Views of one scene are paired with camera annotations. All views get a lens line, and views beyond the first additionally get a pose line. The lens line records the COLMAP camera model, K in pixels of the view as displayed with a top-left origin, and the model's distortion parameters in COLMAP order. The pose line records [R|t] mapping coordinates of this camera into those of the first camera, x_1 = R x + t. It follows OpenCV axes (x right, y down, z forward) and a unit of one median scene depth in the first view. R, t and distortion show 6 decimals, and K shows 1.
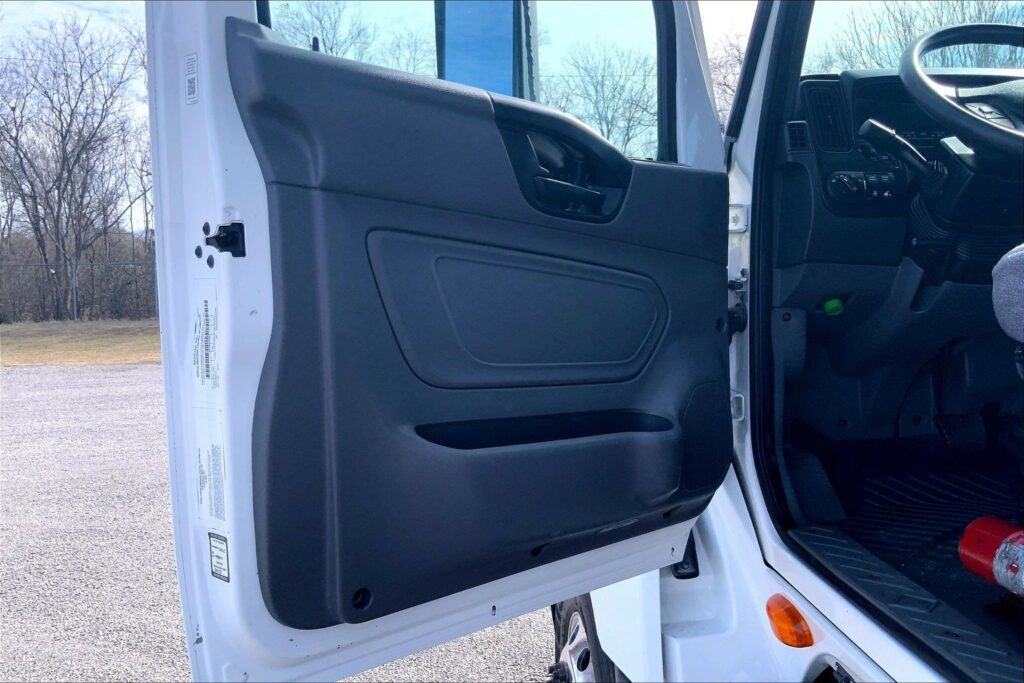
lens RADIAL K [[853.9, 0, 513.0], [0, 853.9, 341.3], [0, 0, 1]] dist [0.071718, -0.142872]
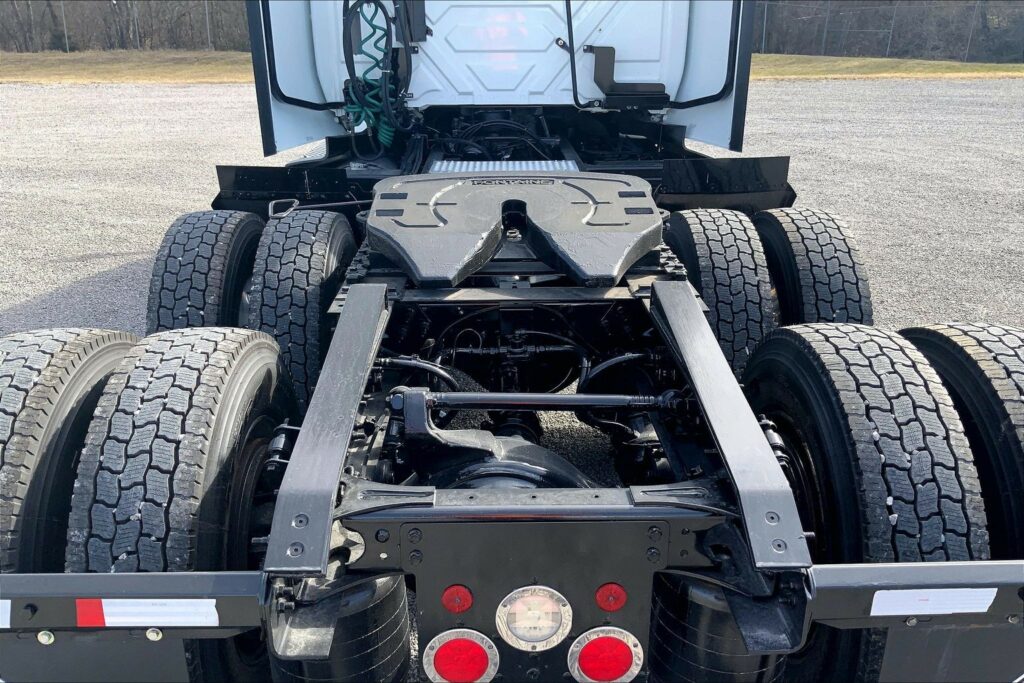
lens RADIAL K [[853.9, 0, 513.9], [0, 853.9, 343.7], [0, 0, 1]] dist [0.071718, -0.142872]
pose [[0.996971, 0.049294, -0.060164, 0.061344], [-0.030327, 0.958664, 0.282920, 0.011099], [0.071623, -0.280238, 0.957255, -0.139074]]
